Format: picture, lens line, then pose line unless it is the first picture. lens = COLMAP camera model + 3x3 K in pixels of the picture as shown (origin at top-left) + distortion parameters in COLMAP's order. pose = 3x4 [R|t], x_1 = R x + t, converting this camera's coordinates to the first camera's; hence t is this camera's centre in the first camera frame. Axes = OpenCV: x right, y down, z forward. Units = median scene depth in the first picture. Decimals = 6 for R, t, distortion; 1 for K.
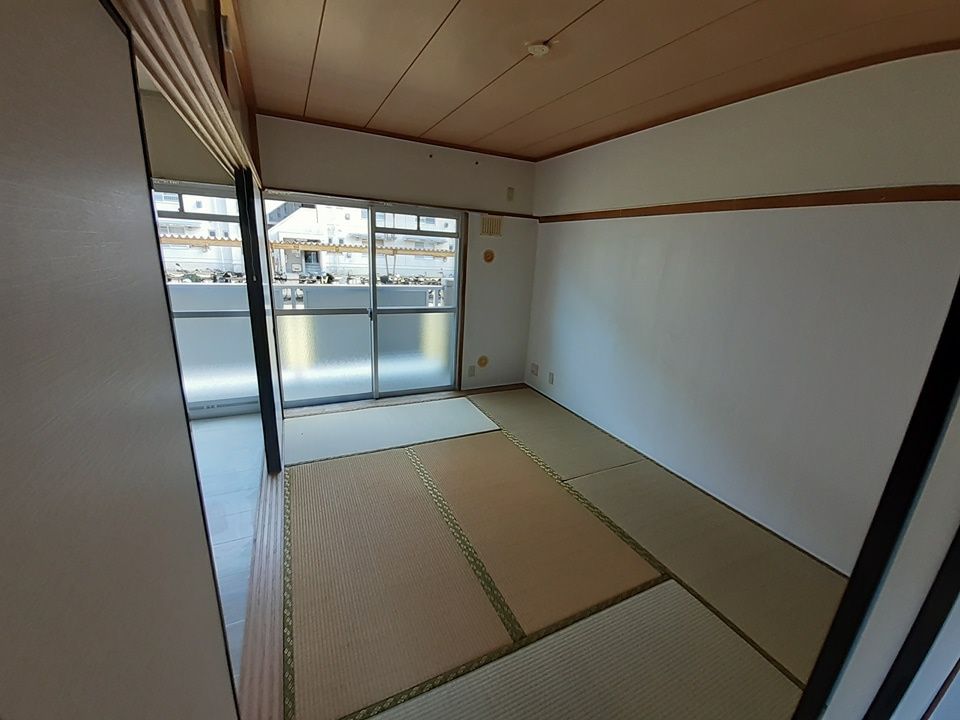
lens RADIAL K [[386.2, 0, 480.0], [0, 386.2, 360.0], [0, 0, 1]] dist [0.000080, -0.000018]
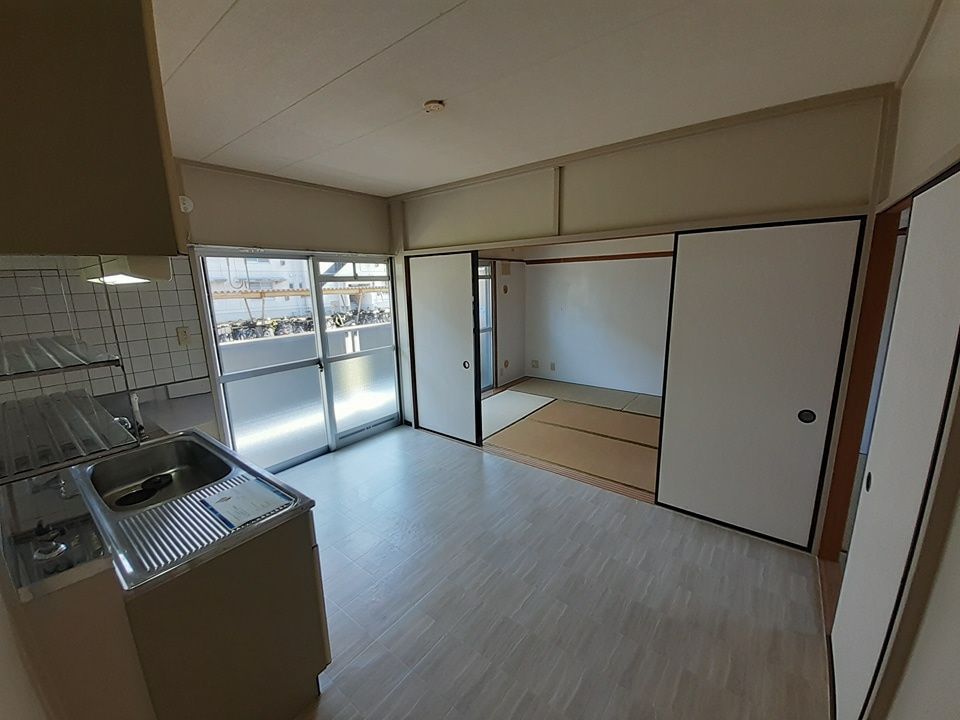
lens RADIAL K [[386.2, 0, 480.0], [0, 386.2, 360.0], [0, 0, 1]] dist [0.000080, -0.000018]
pose [[0.891054, -0.165080, 0.422813, -0.666496], [0.193137, 0.980877, -0.024058, 0.005113], [-0.410756, 0.103098, 0.905897, -0.220167]]
